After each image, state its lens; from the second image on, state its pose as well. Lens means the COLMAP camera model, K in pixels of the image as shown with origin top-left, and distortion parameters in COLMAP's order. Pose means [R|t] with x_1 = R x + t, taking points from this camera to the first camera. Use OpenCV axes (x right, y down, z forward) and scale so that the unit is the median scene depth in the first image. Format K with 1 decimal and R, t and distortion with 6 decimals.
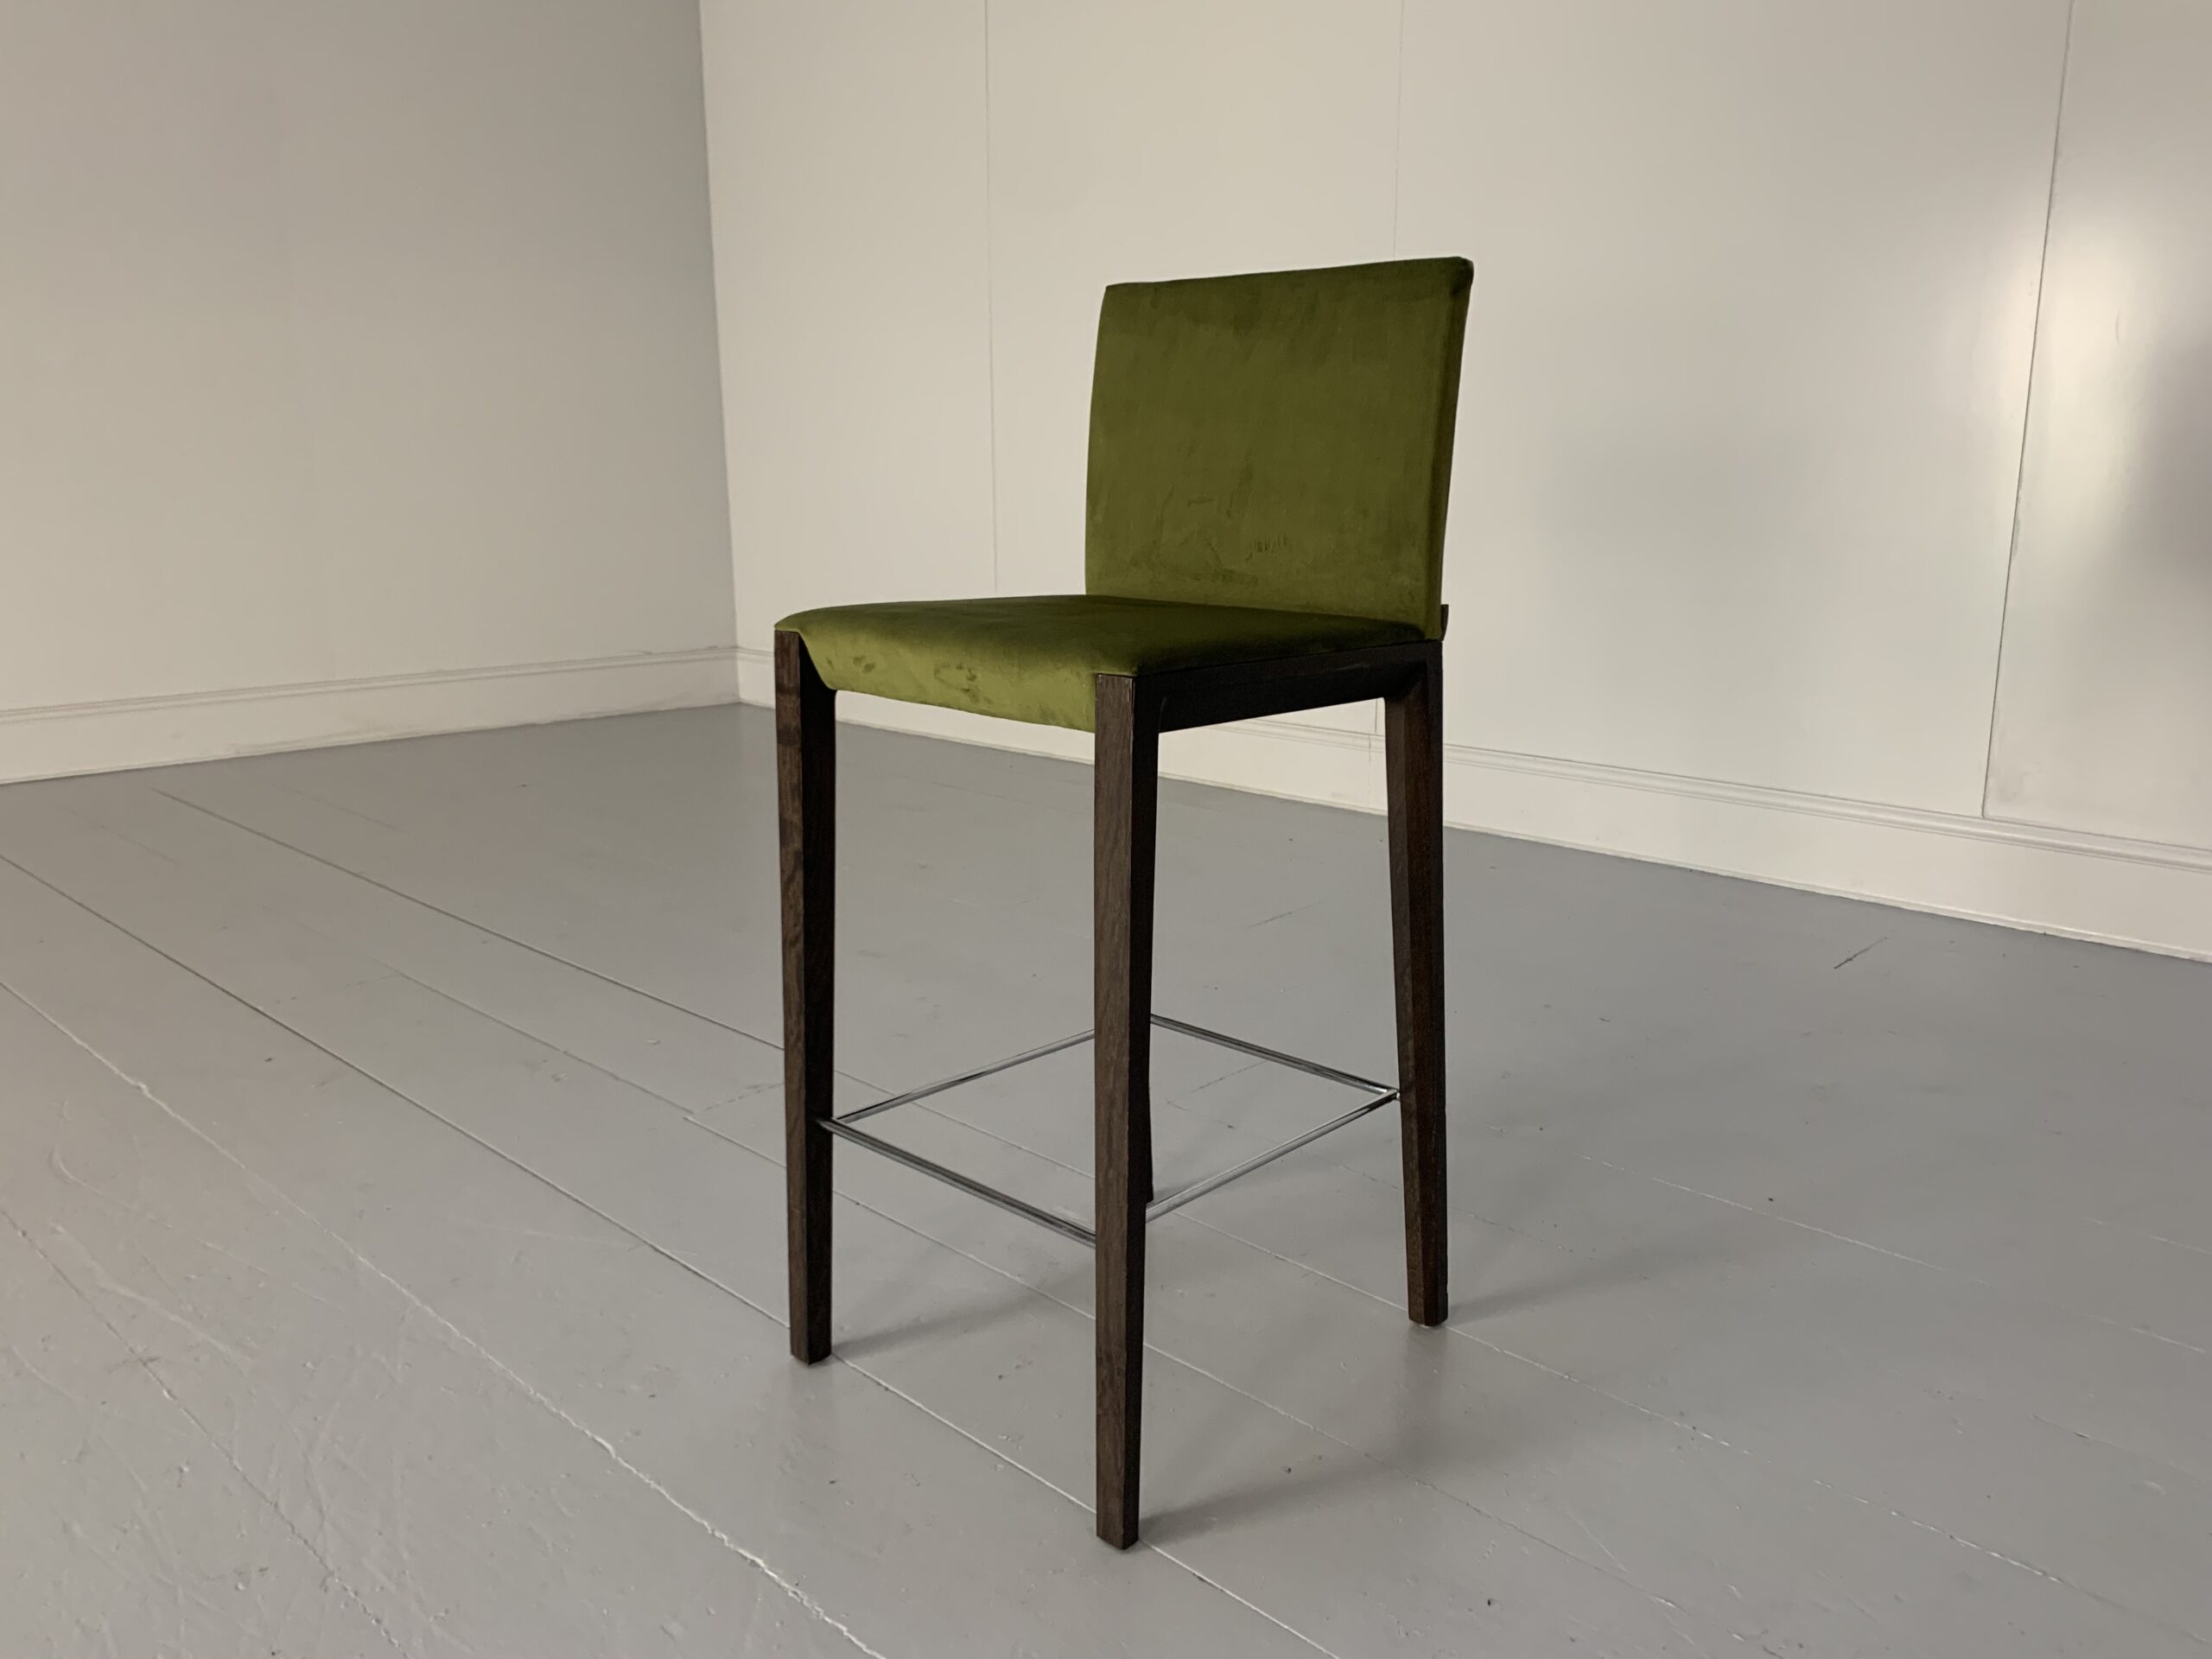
lens RADIAL K [[1681.7, 0, 1104.5], [0, 1681.7, 824.8], [0, 0, 1]] dist [0.007390, 0.000013]
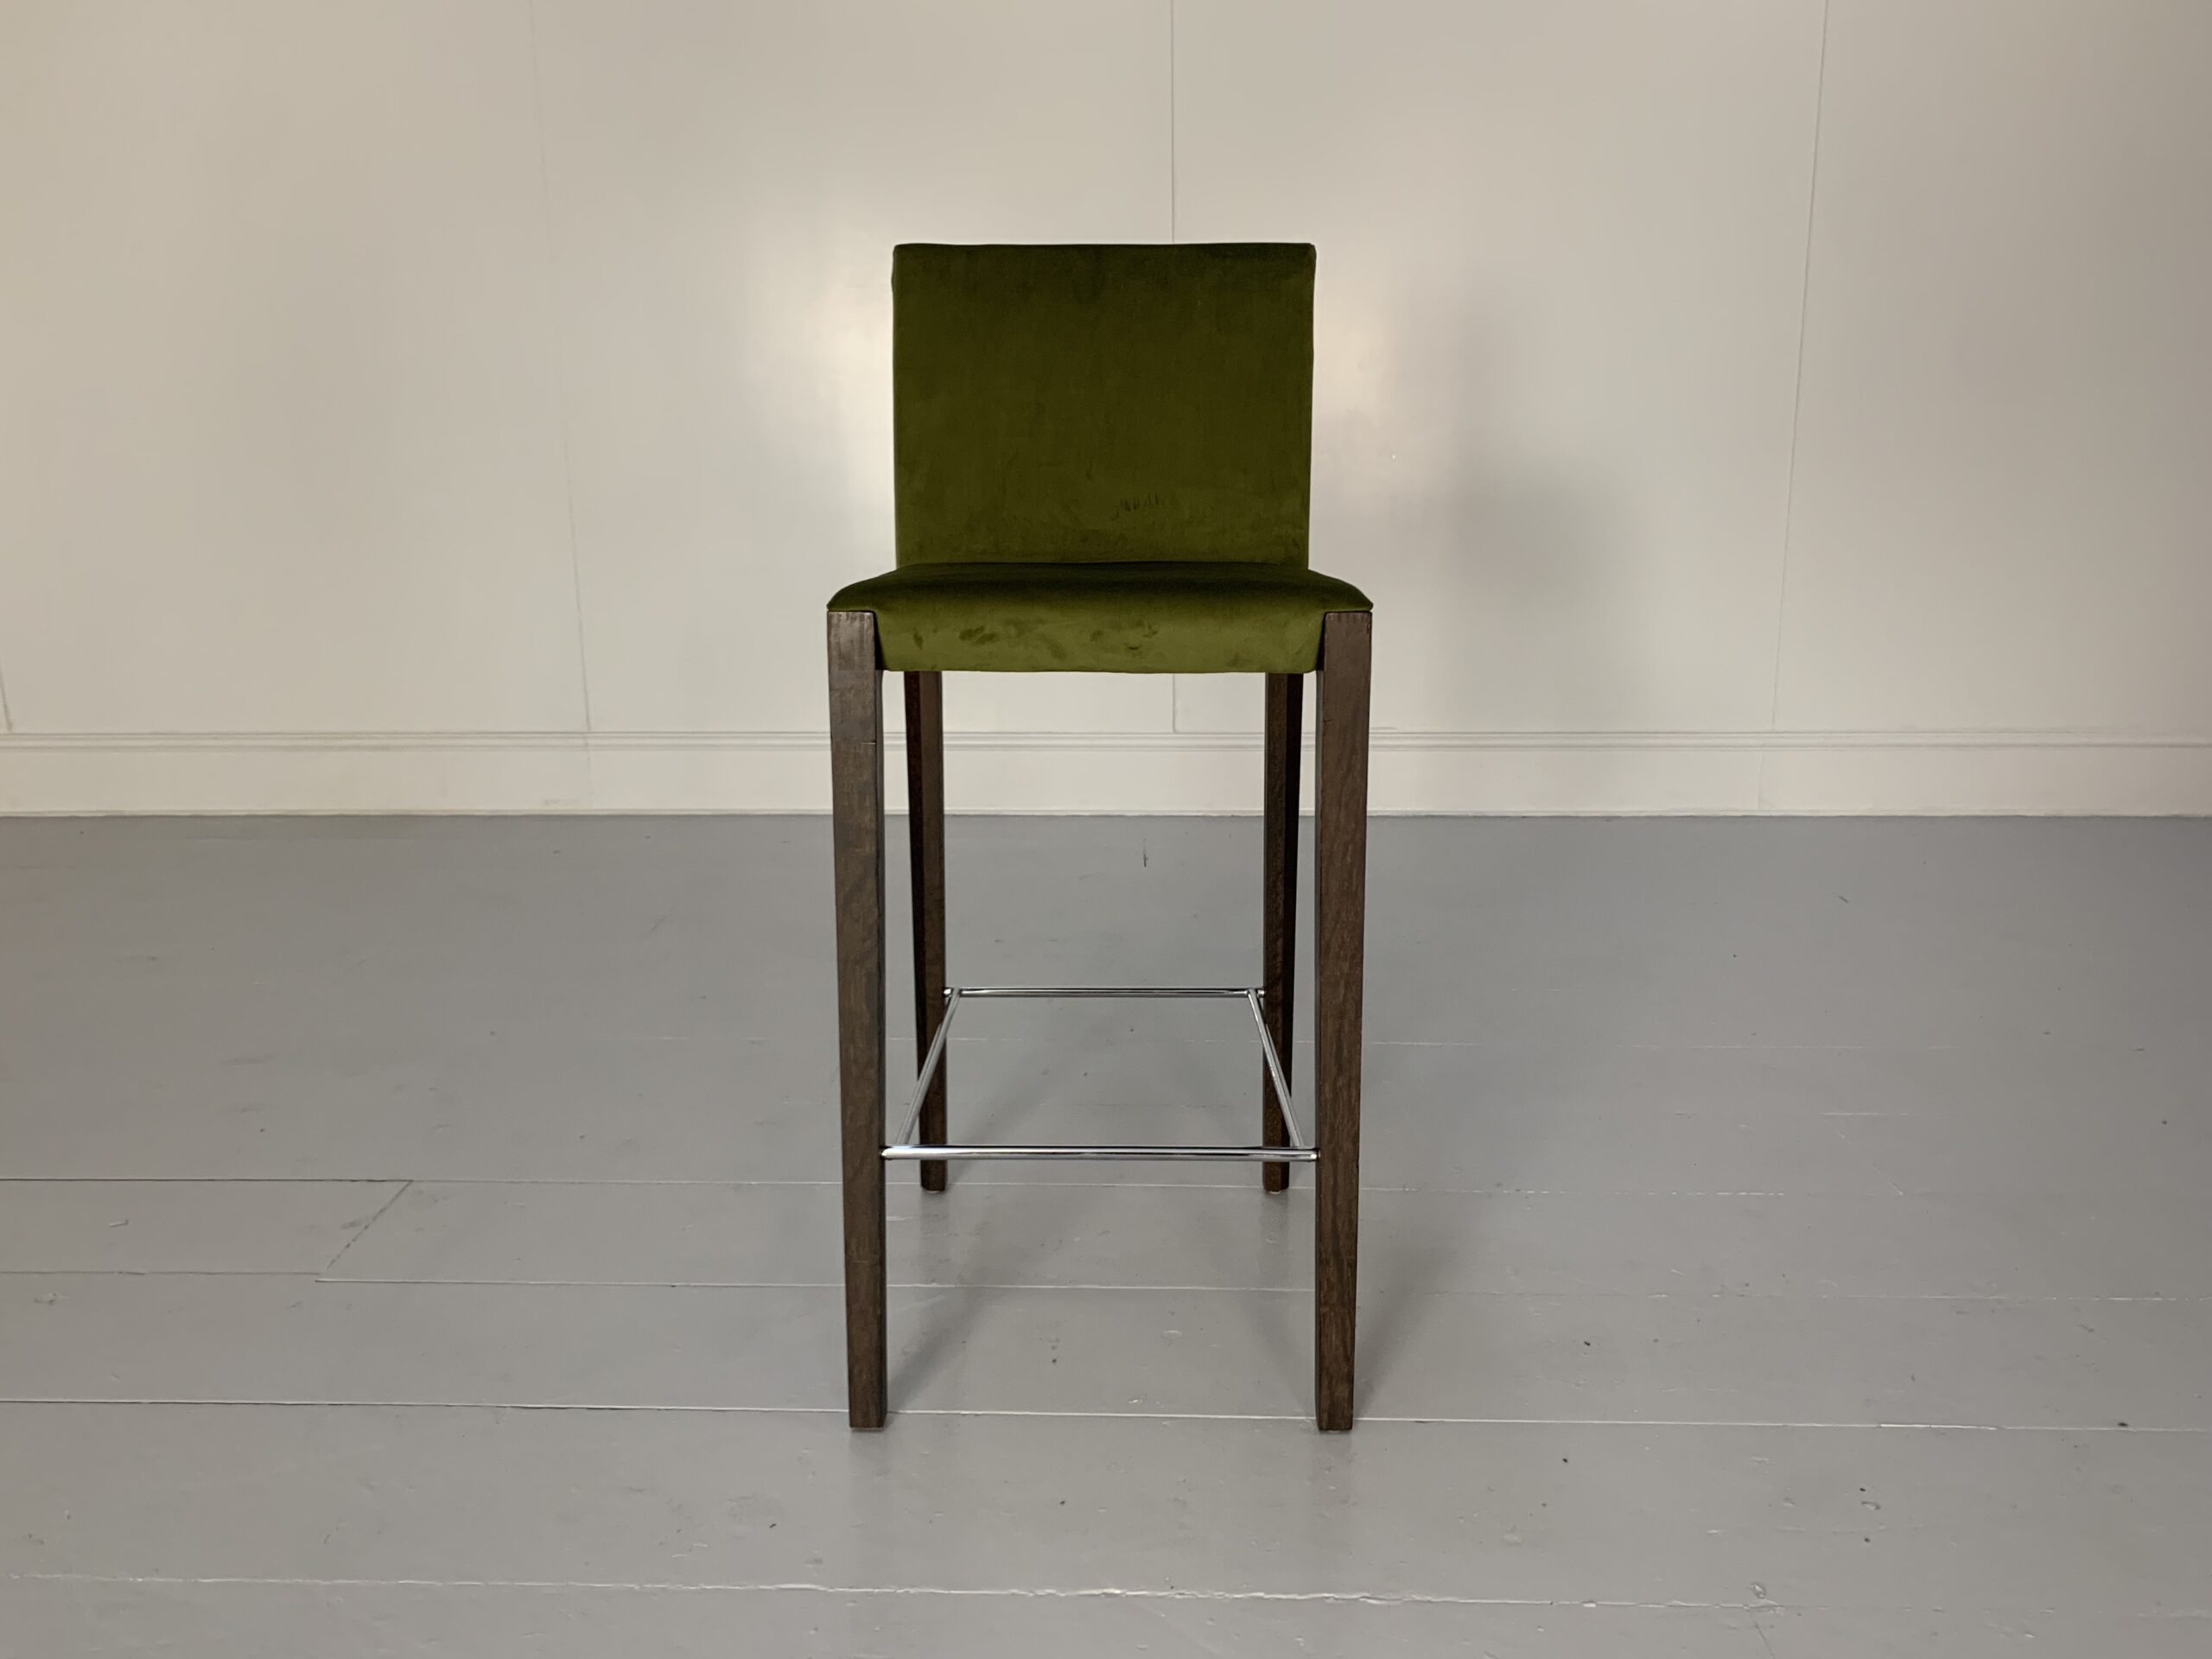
lens RADIAL K [[1681.7, 0, 1098.7], [0, 1681.7, 815.7], [0, 0, 1]] dist [0.007390, 0.000013]
pose [[0.741275, -0.149843, 0.654262, -0.641553], [0.153584, 0.986767, 0.051985, -0.031618], [-0.653394, 0.061949, 0.754479, 0.230342]]
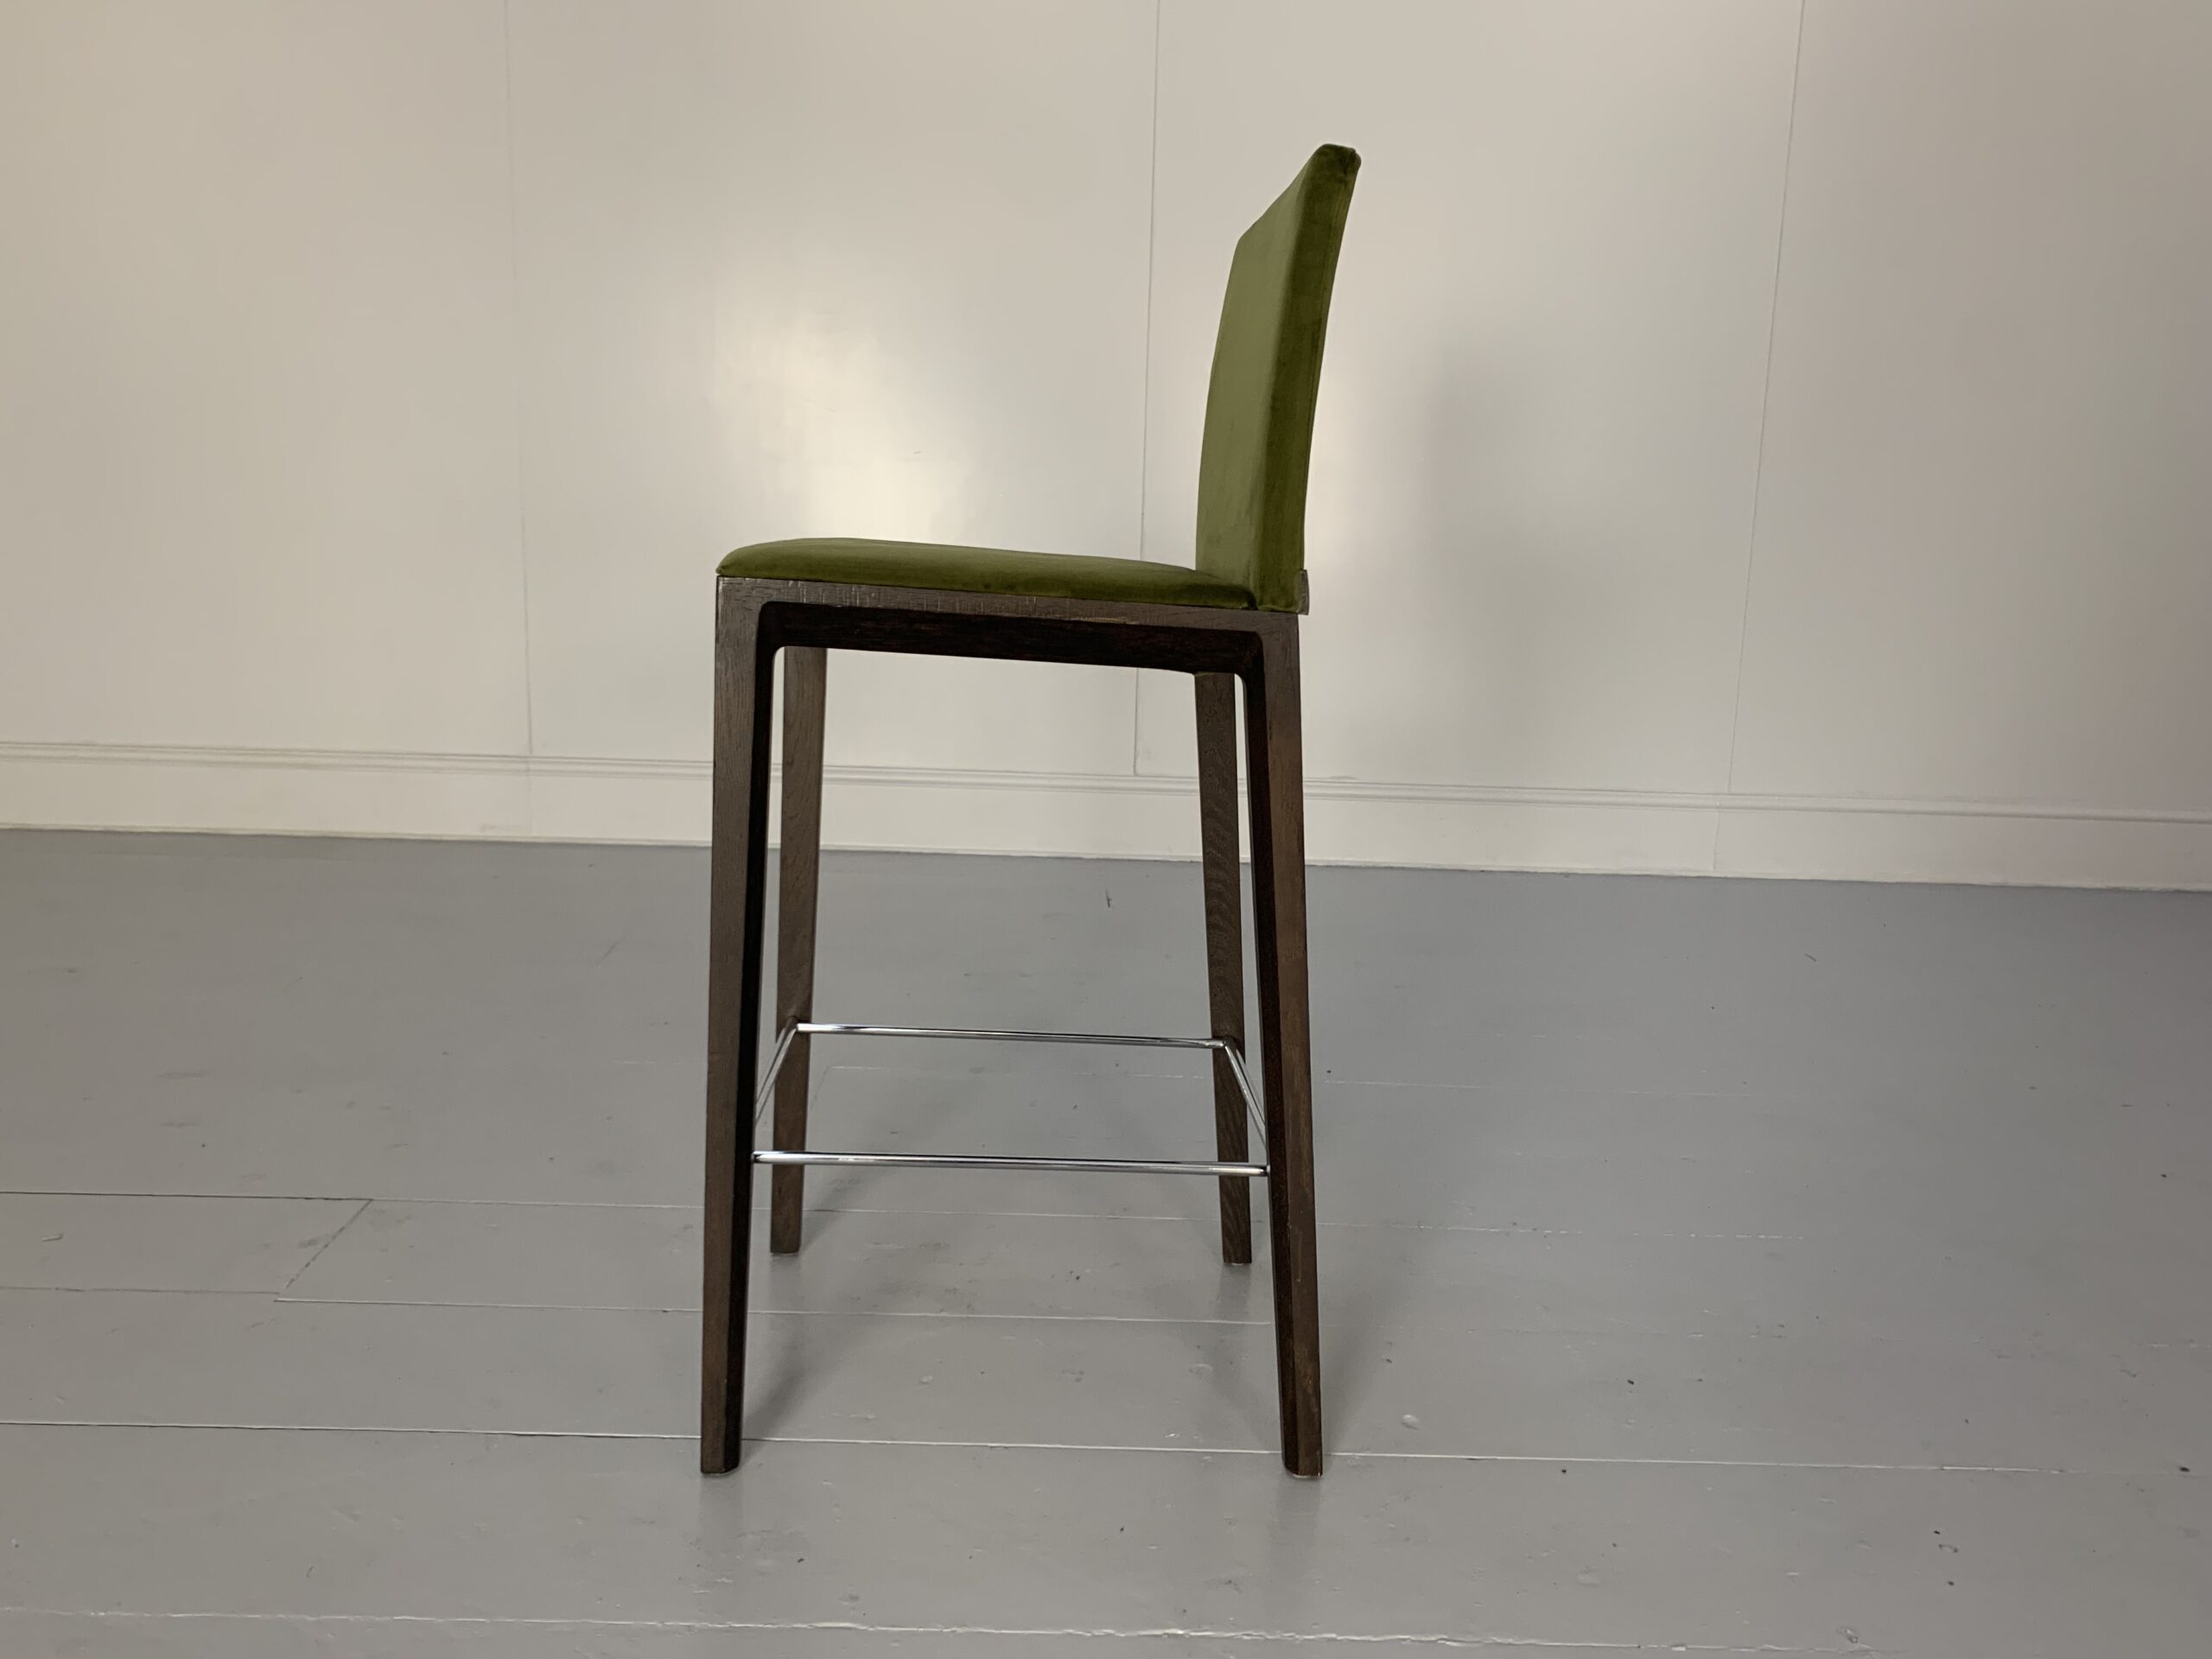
lens RADIAL K [[1681.7, 0, 1085.3], [0, 1681.7, 829.4], [0, 0, 1]] dist [0.007390, 0.000013]
pose [[0.709449, -0.106380, 0.696681, -0.678395], [0.123171, 0.992043, 0.026052, -0.002787], [-0.693909, 0.067328, 0.716908, 0.320021]]
